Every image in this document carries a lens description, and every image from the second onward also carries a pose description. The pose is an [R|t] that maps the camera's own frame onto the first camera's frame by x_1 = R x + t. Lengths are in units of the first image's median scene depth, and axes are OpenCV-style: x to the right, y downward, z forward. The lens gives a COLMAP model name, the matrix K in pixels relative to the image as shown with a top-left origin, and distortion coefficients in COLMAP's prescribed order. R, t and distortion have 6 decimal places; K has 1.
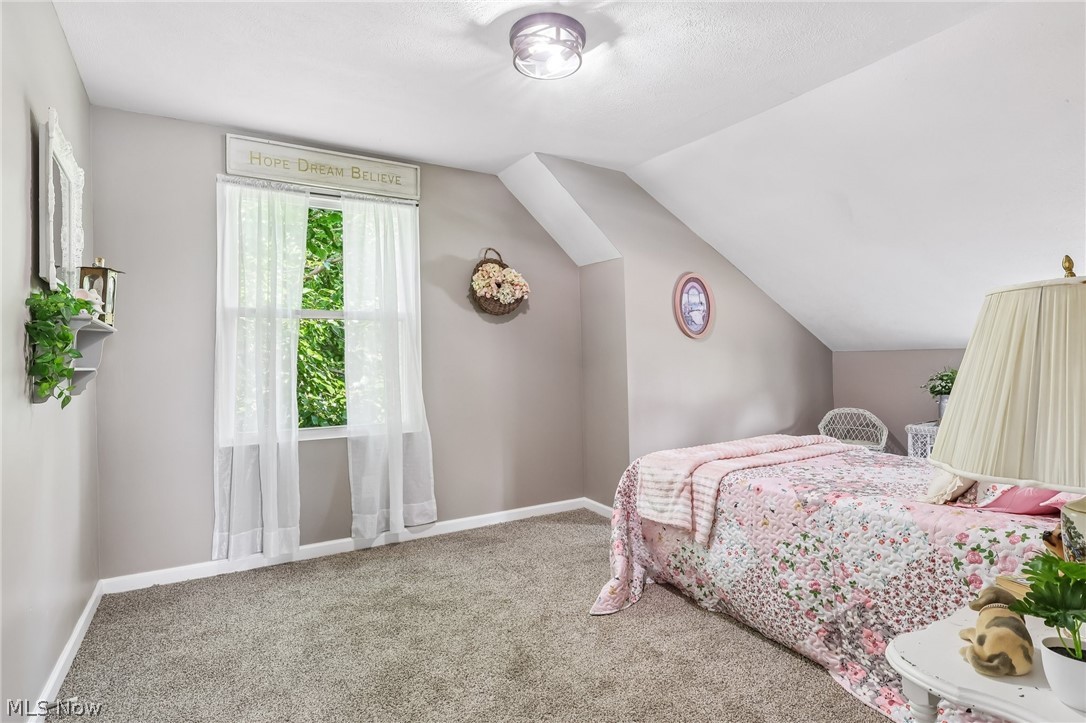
lens RADIAL K [[546.1, 0, 540.6], [0, 546.1, 358.5], [0, 0, 1]] dist [-0.025683, 0.000632]
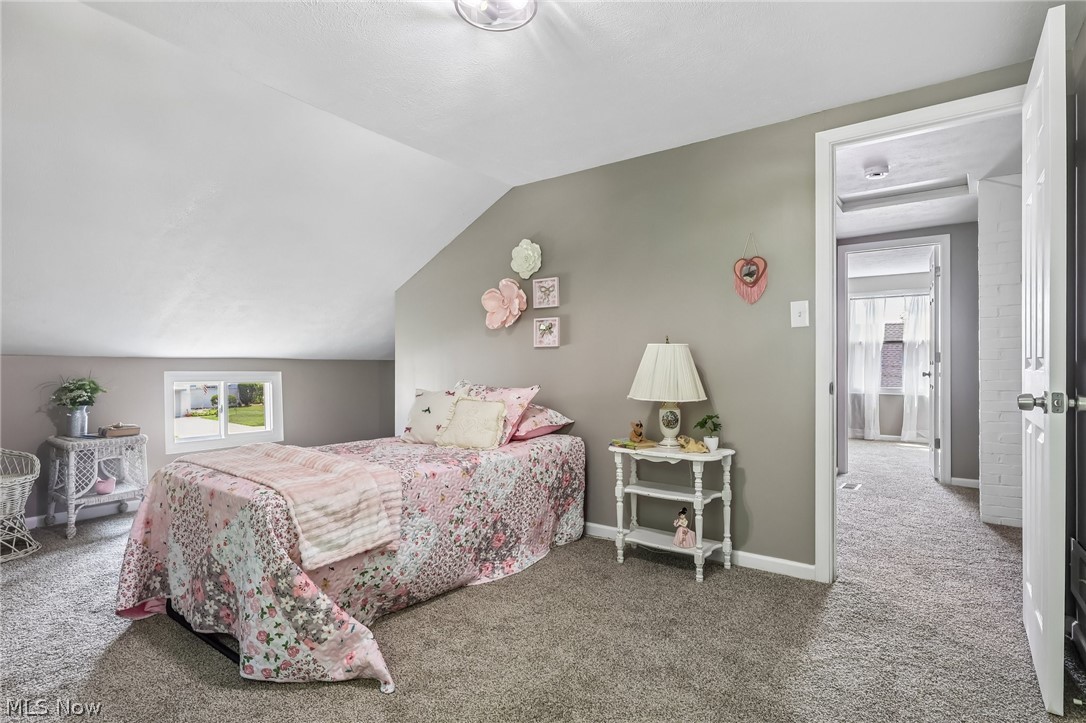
lens RADIAL K [[546.1, 0, 537.8], [0, 546.1, 369.3], [0, 0, 1]] dist [-0.025683, 0.000632]
pose [[-0.376882, 0.014681, 0.926145, -0.882836], [-0.002227, 0.999857, -0.016755, 0.033862], [-0.926259, -0.008377, -0.376795, 1.385387]]
